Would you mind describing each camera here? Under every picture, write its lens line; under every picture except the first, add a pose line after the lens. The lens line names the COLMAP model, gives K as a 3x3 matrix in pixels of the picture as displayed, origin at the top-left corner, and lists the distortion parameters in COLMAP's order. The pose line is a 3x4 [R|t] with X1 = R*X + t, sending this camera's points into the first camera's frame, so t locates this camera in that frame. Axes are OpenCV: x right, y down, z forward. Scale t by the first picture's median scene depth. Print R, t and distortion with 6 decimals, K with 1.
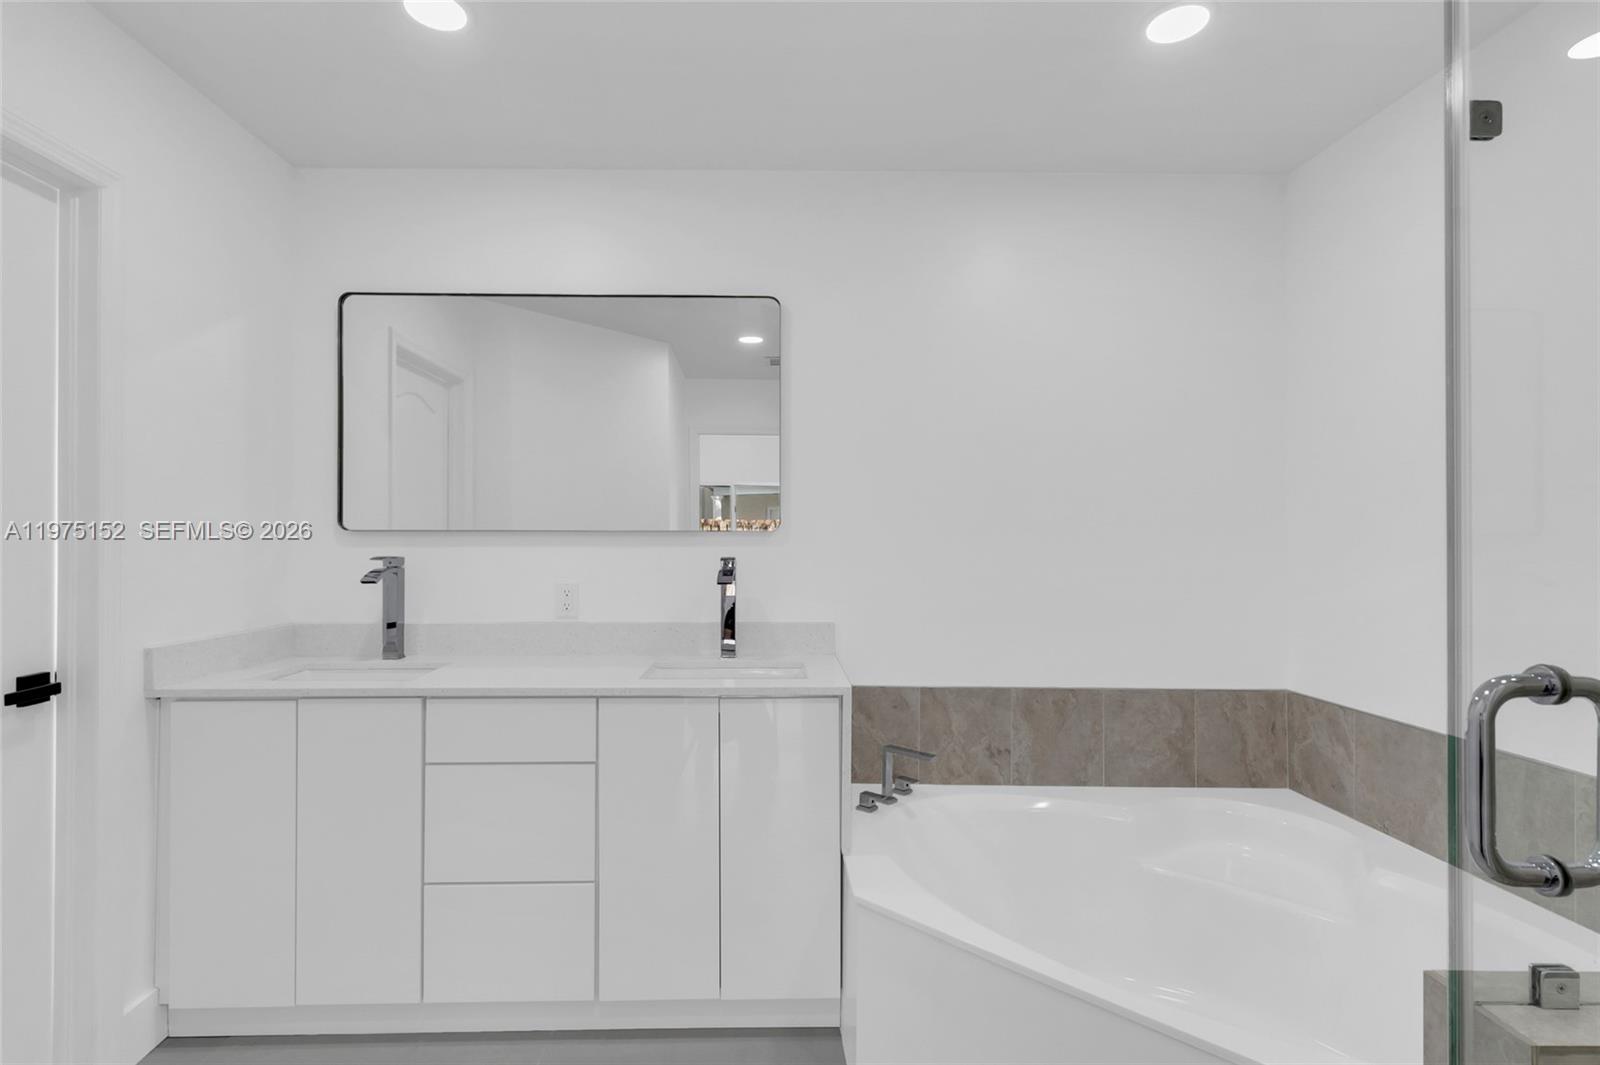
lens RADIAL K [[766.3, 0, 800.0], [0, 766.3, 532.5], [0, 0, 1]] dist [0.001274, 0.000588]
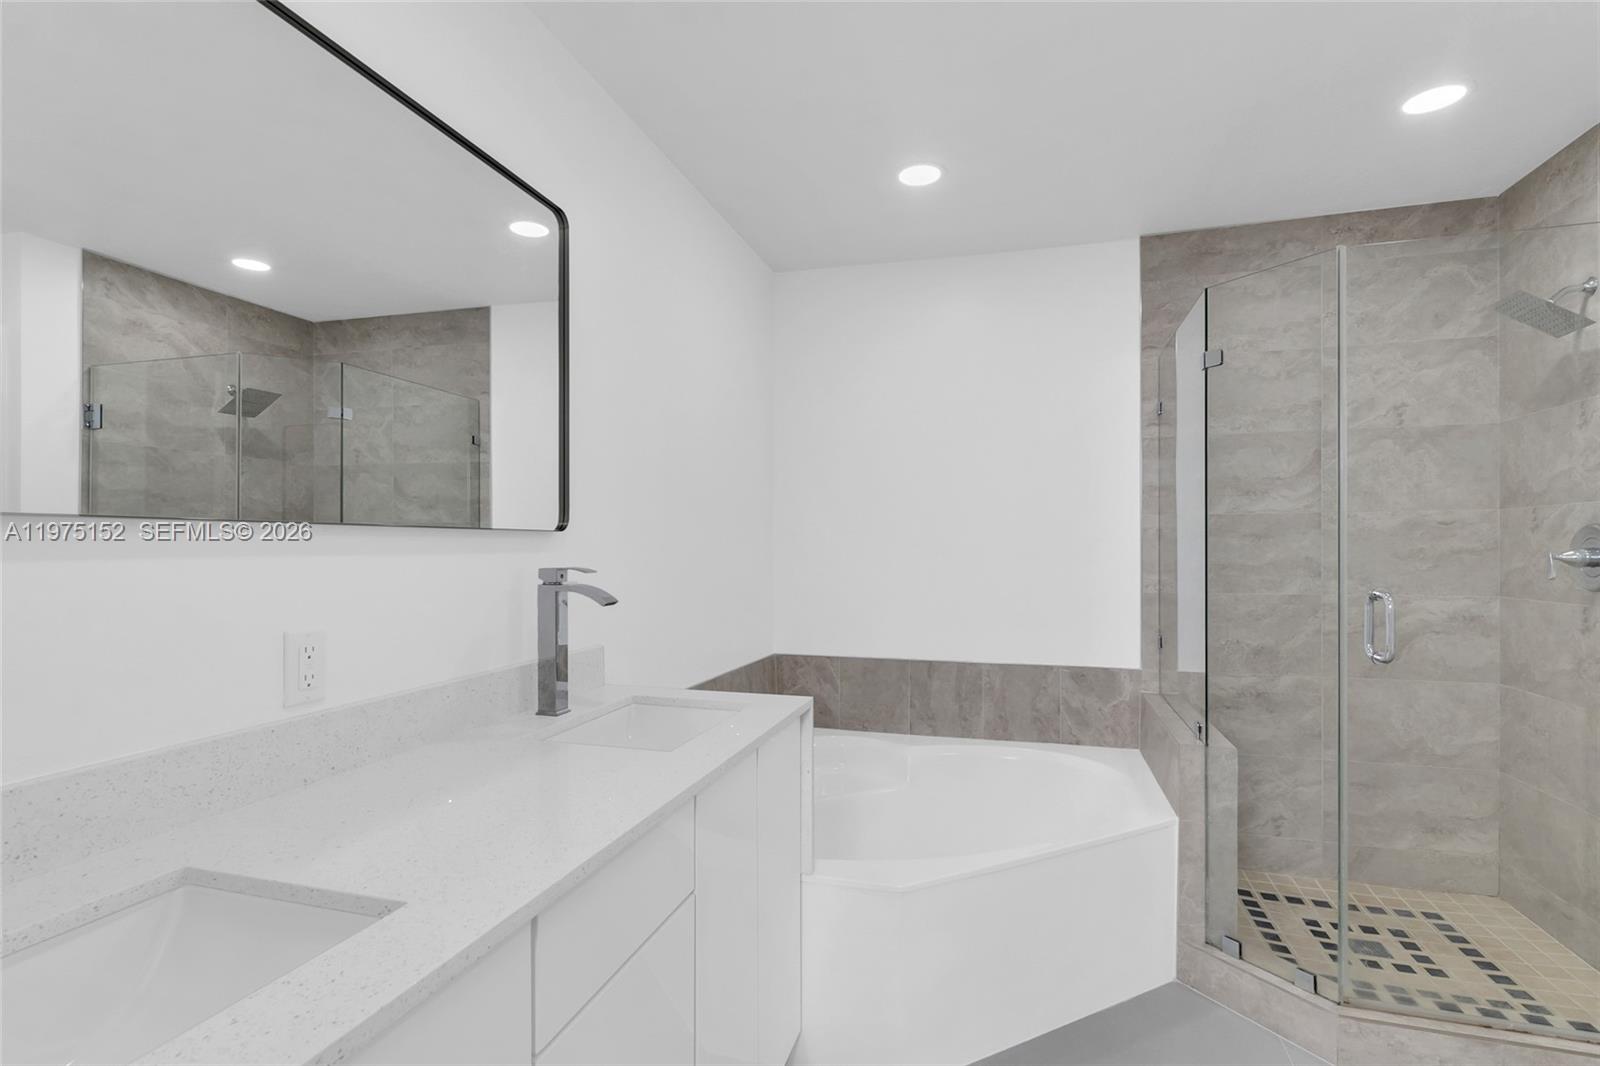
lens RADIAL K [[766.3, 0, 800.0], [0, 766.3, 533.0], [0, 0, 1]] dist [0.001274, 0.000588]
pose [[0.308199, 0.013399, 0.951228, -0.670672], [-0.010665, 0.999887, -0.010629, 0.010874], [-0.951262, -0.006869, 0.308307, 0.596592]]
